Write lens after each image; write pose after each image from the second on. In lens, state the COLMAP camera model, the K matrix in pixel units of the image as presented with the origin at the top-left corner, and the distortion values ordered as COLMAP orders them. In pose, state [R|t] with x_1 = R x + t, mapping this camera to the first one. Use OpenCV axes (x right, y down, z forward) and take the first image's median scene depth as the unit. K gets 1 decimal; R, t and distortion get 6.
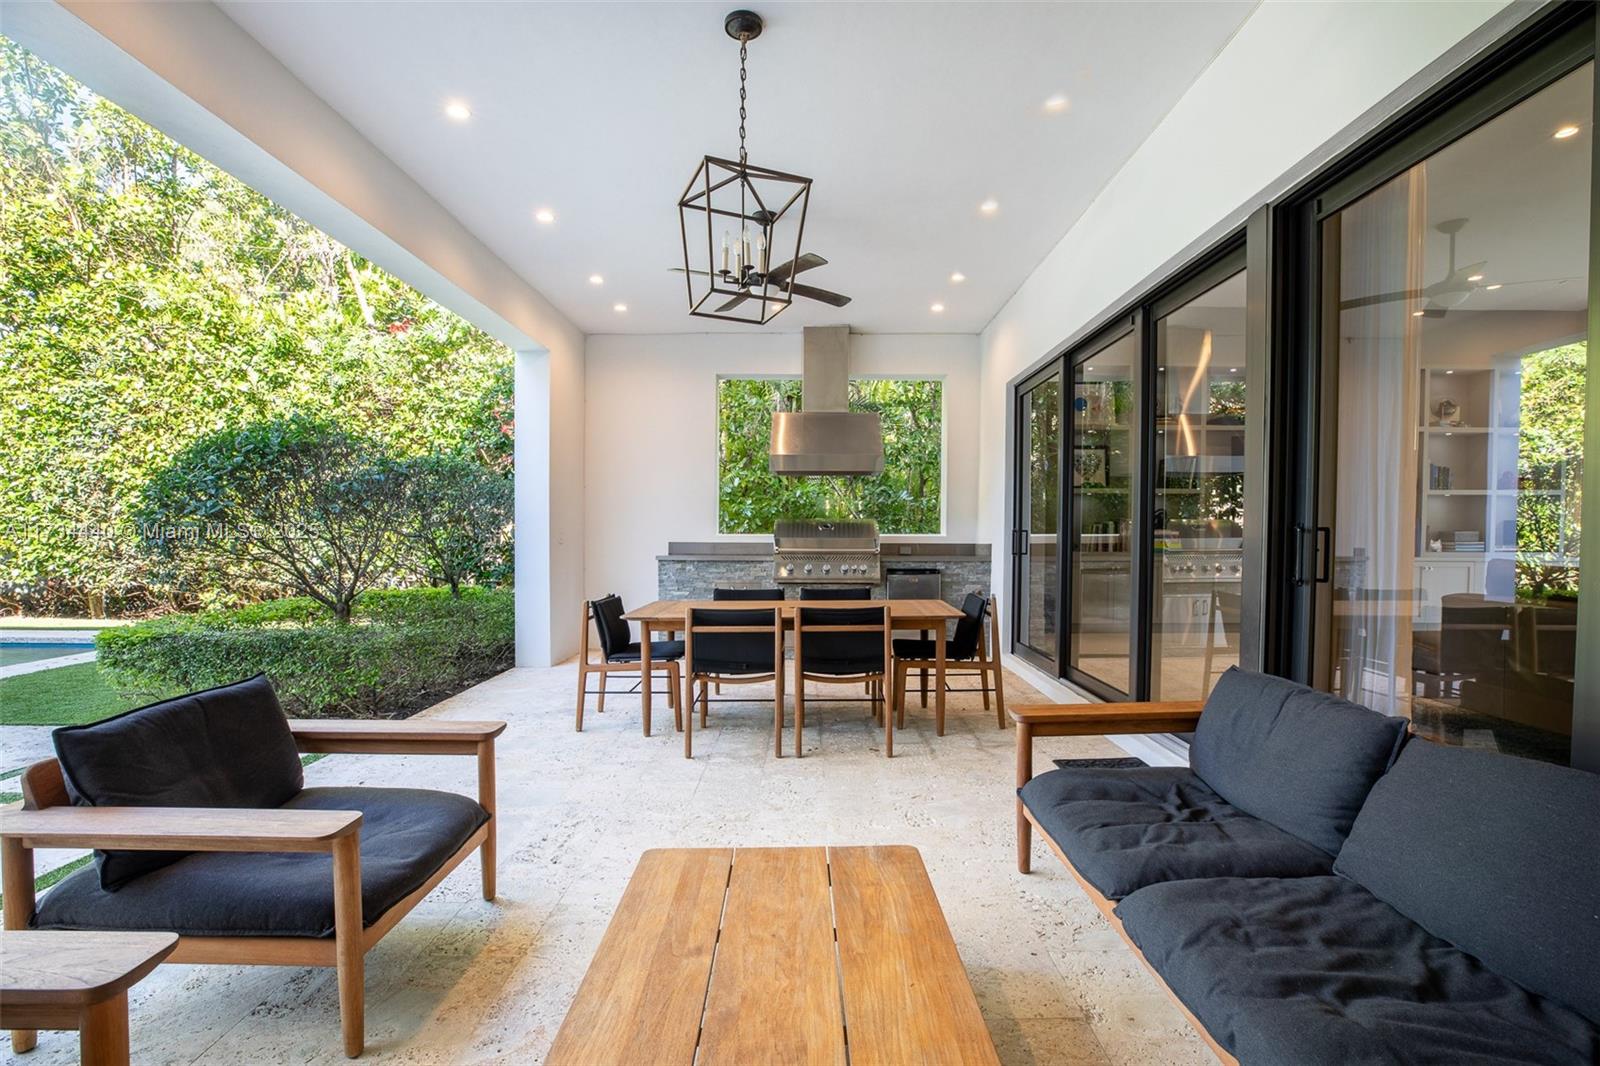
lens RADIAL K [[740.1, 0, 803.6], [0, 740.1, 552.4], [0, 0, 1]] dist [-0.002059, -0.000241]
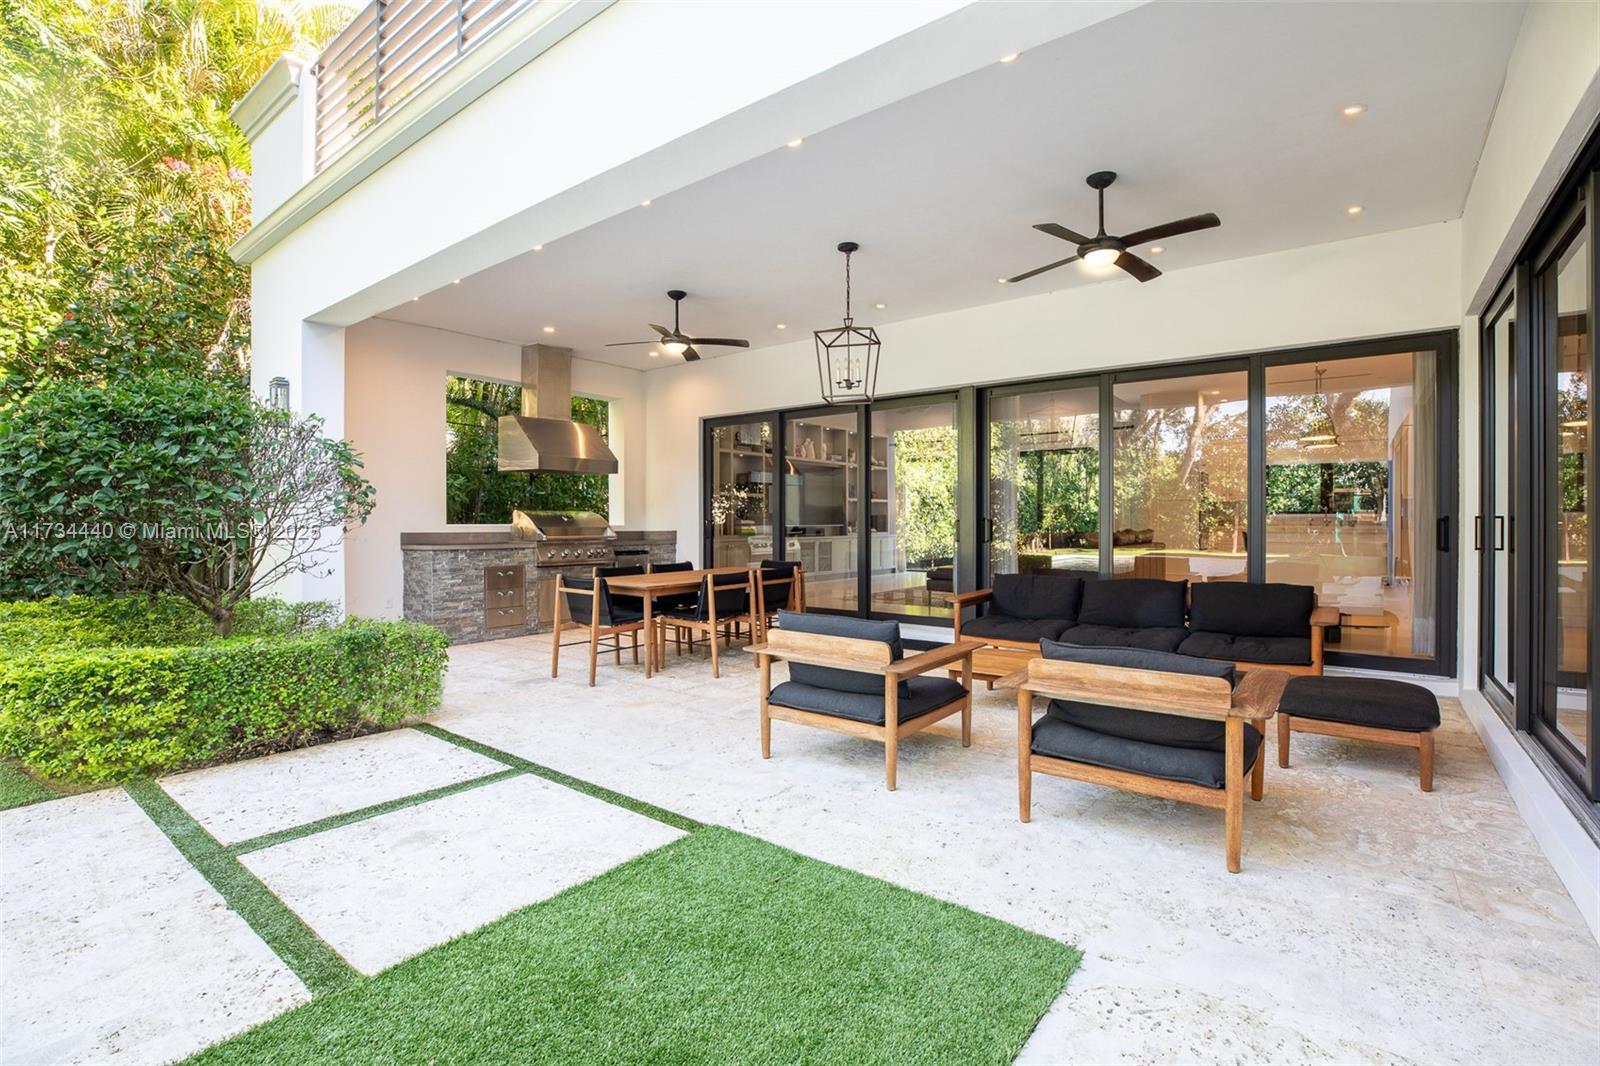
lens RADIAL K [[729.1, 0, 800.0], [0, 729.1, 533.0], [0, 0, 1]] dist [0.000472, 0.000003]
pose [[0.622907, -0.013275, 0.782183, -0.626850], [0.021531, 0.999768, -0.000178, -0.001706], [-0.782000, 0.016952, 0.623048, -0.013515]]
